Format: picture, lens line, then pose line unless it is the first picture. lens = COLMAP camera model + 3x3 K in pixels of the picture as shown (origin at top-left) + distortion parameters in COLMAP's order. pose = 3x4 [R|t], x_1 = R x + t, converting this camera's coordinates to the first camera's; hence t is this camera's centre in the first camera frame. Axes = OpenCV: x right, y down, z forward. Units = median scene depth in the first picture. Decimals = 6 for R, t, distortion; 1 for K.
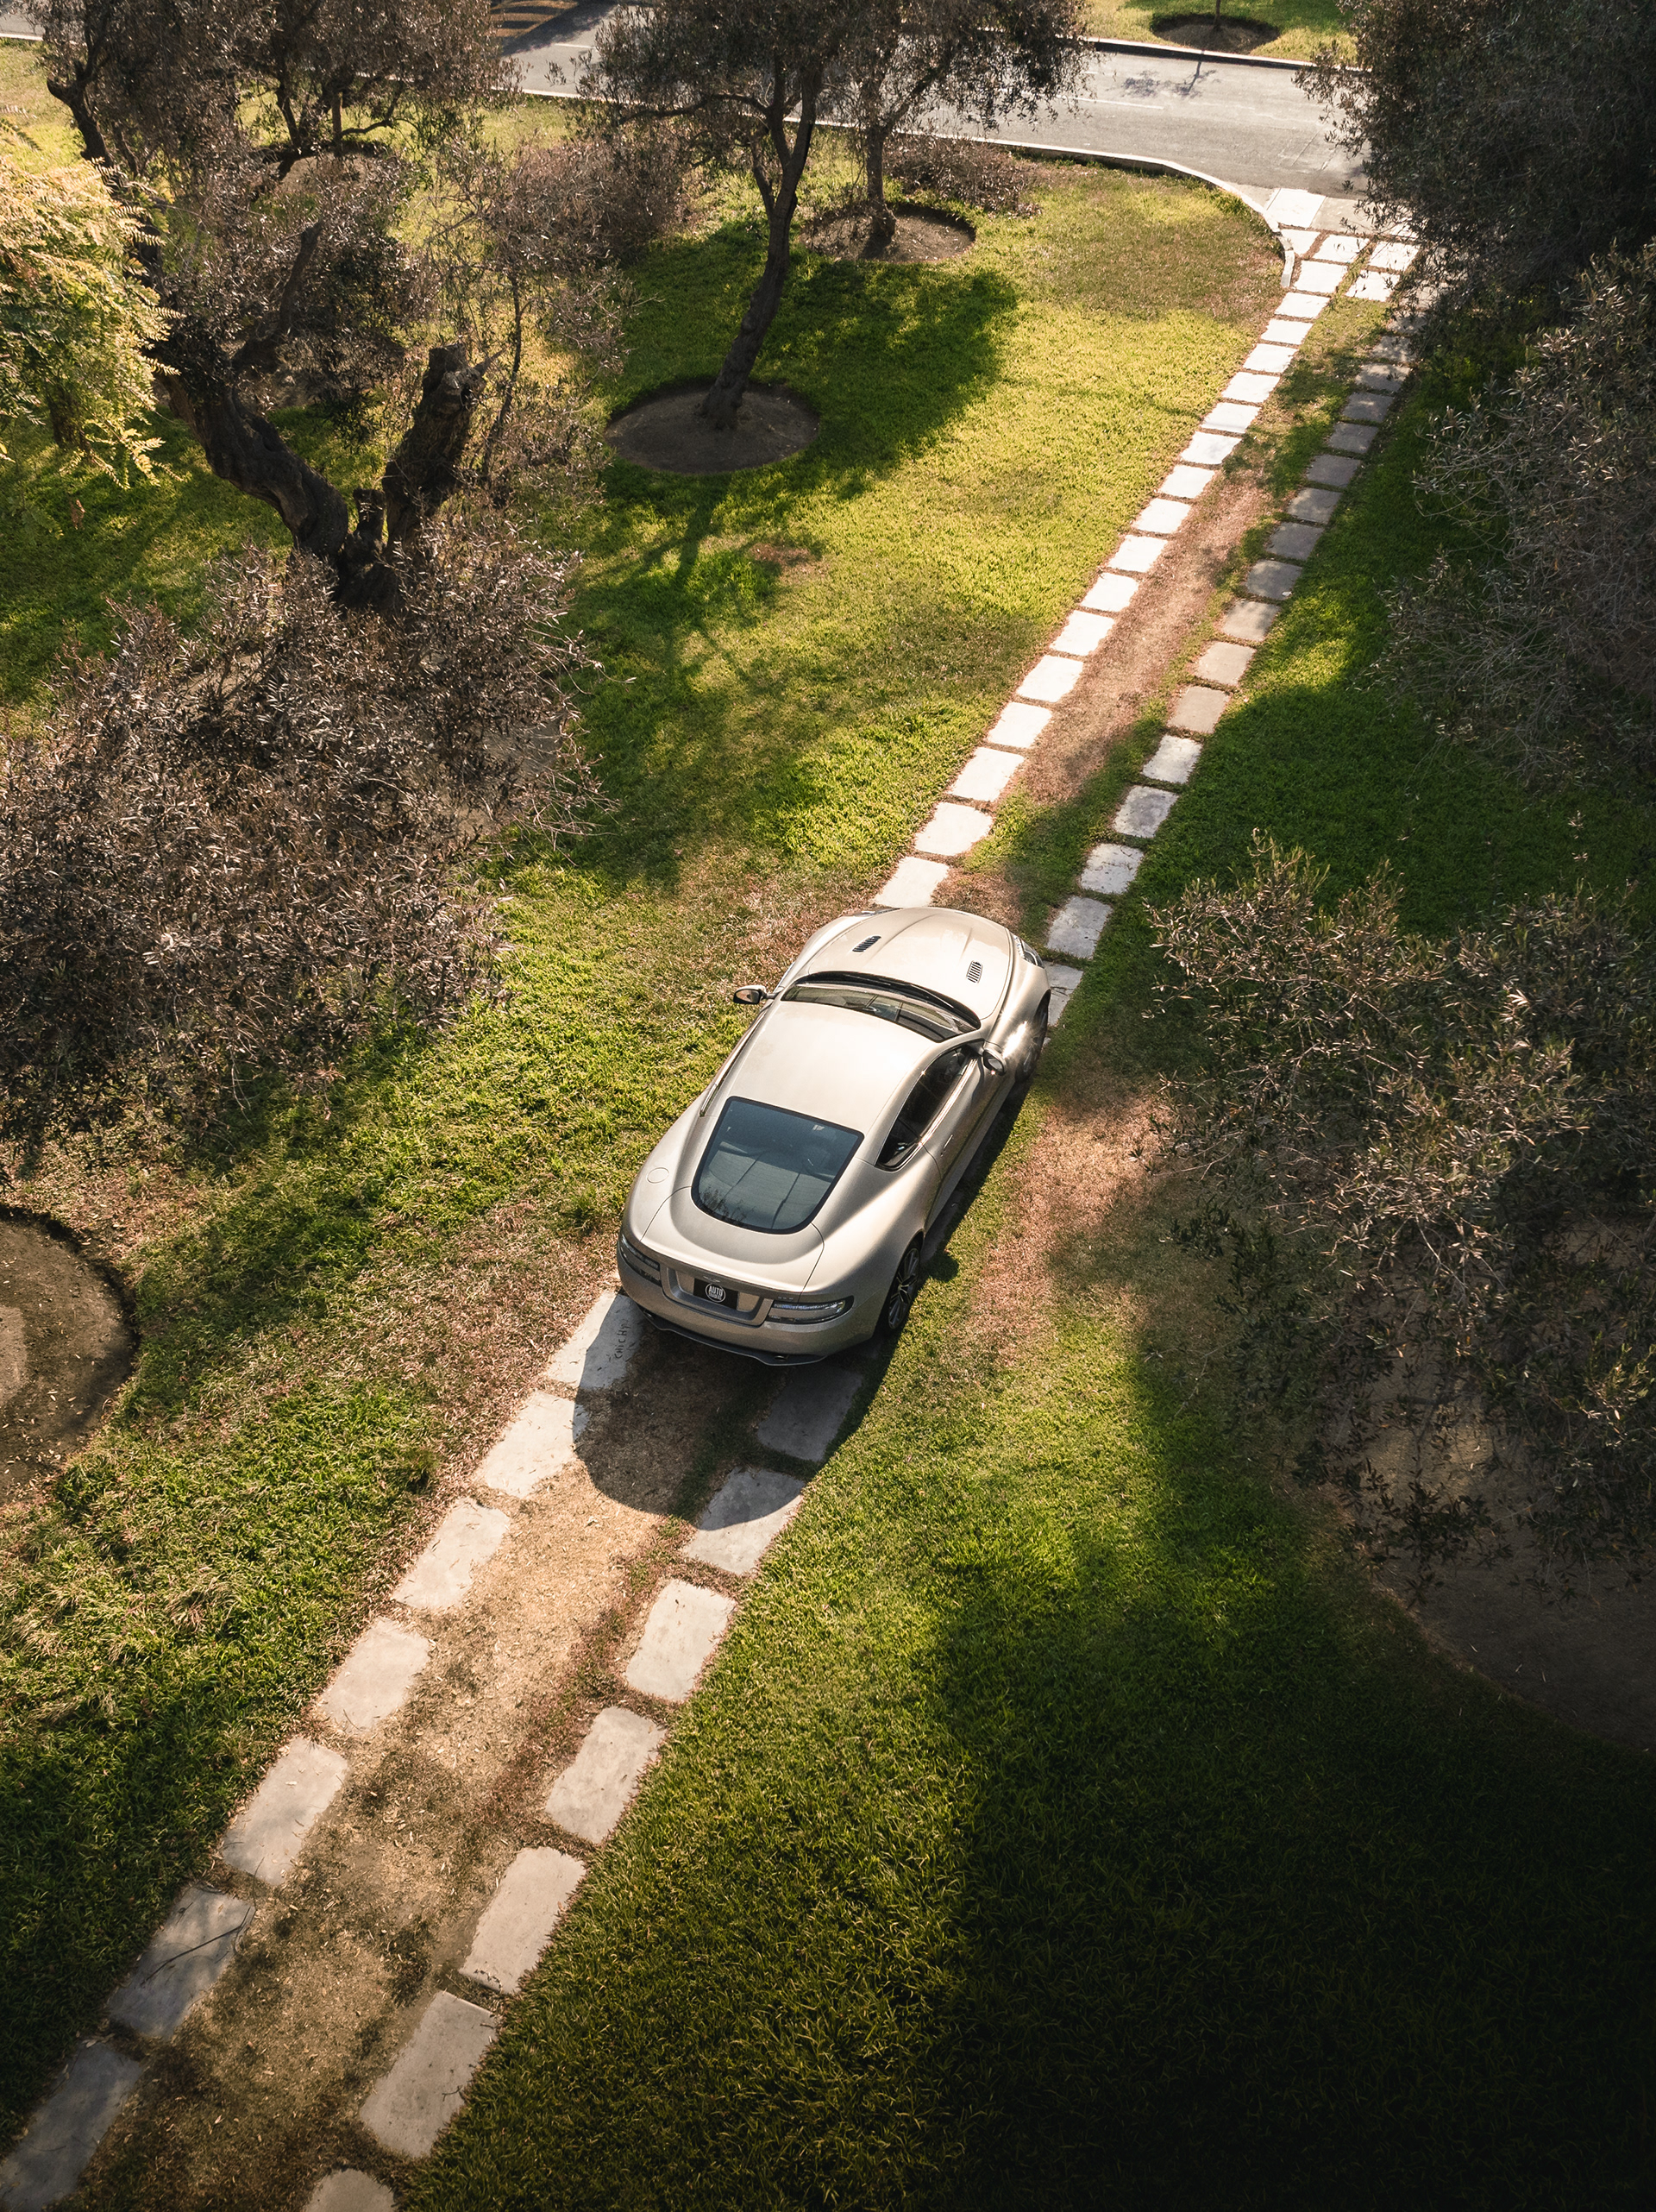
lens RADIAL K [[1601.6, 0, 828.0], [0, 1601.6, 1106.0], [0, 0, 1]] dist [-0.047267, -0.000928]
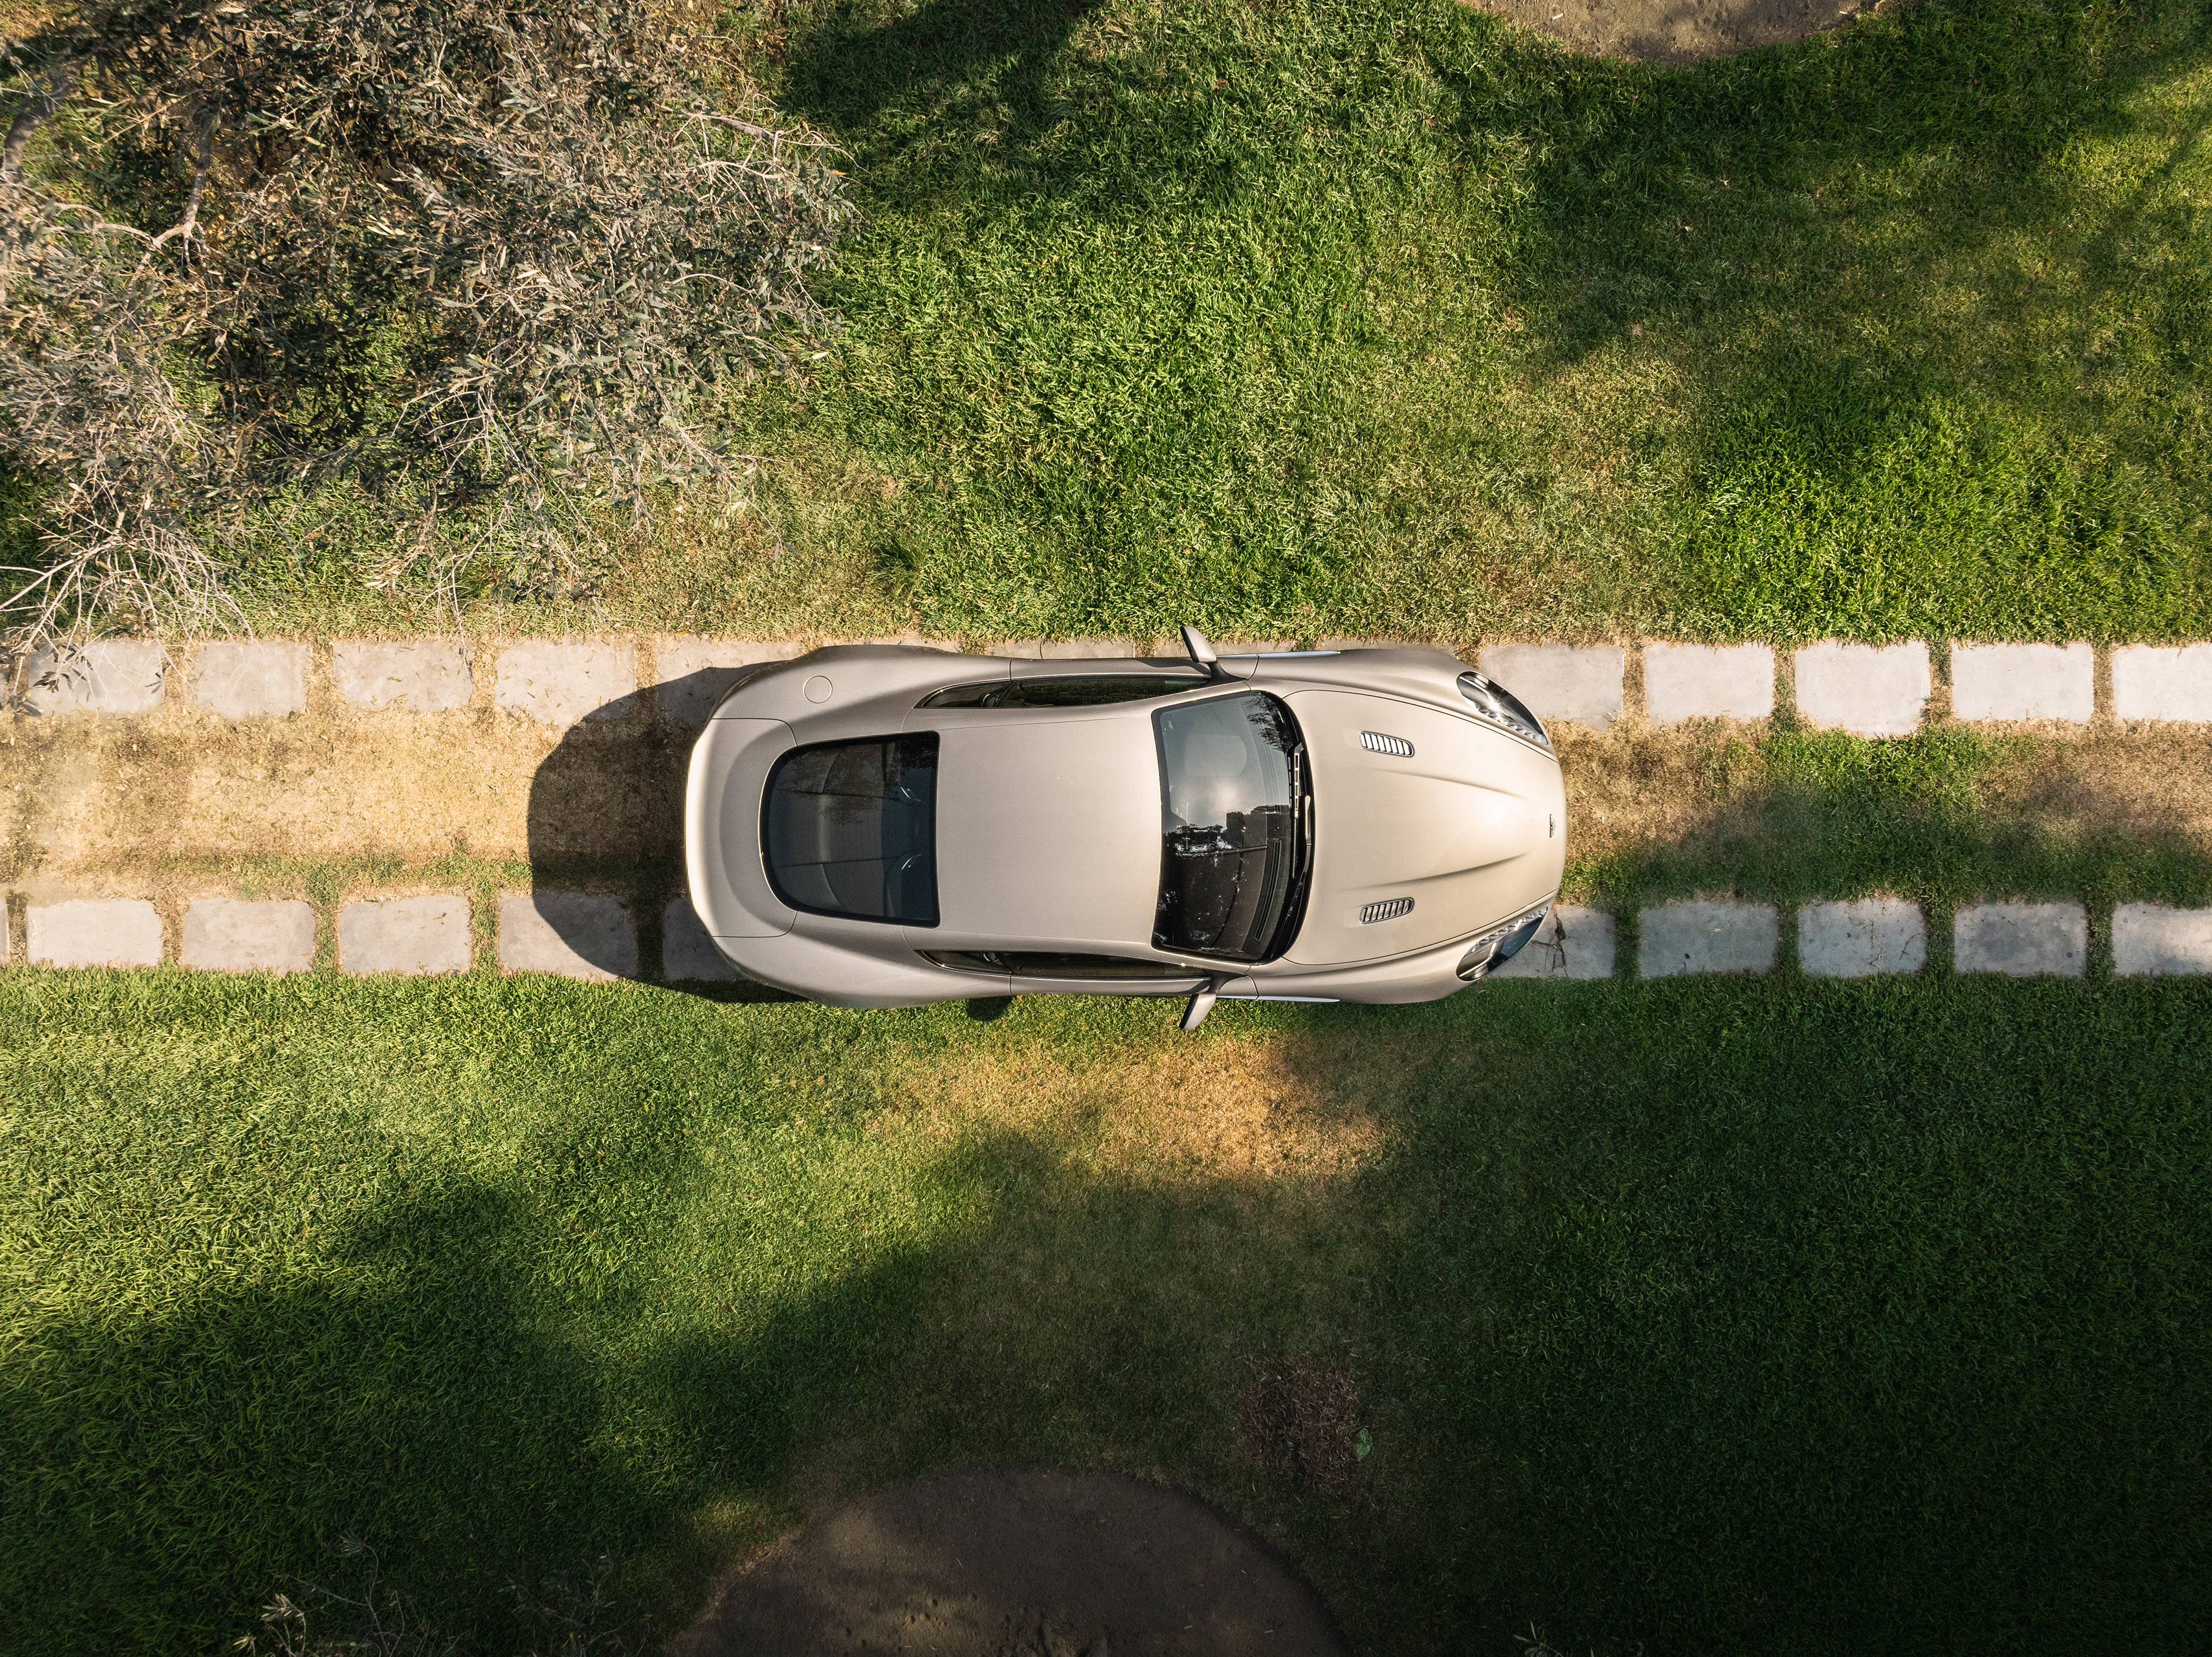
lens RADIAL K [[1601.9, 0, 1106.0], [0, 1601.9, 828.5], [0, 0, 1]] dist [-0.047267, -0.000928]
pose [[0.391084, 0.920170, 0.018467, -0.002081], [-0.696682, 0.282868, 0.659257, -0.459981], [0.601405, -0.270690, 0.751691, 0.387826]]
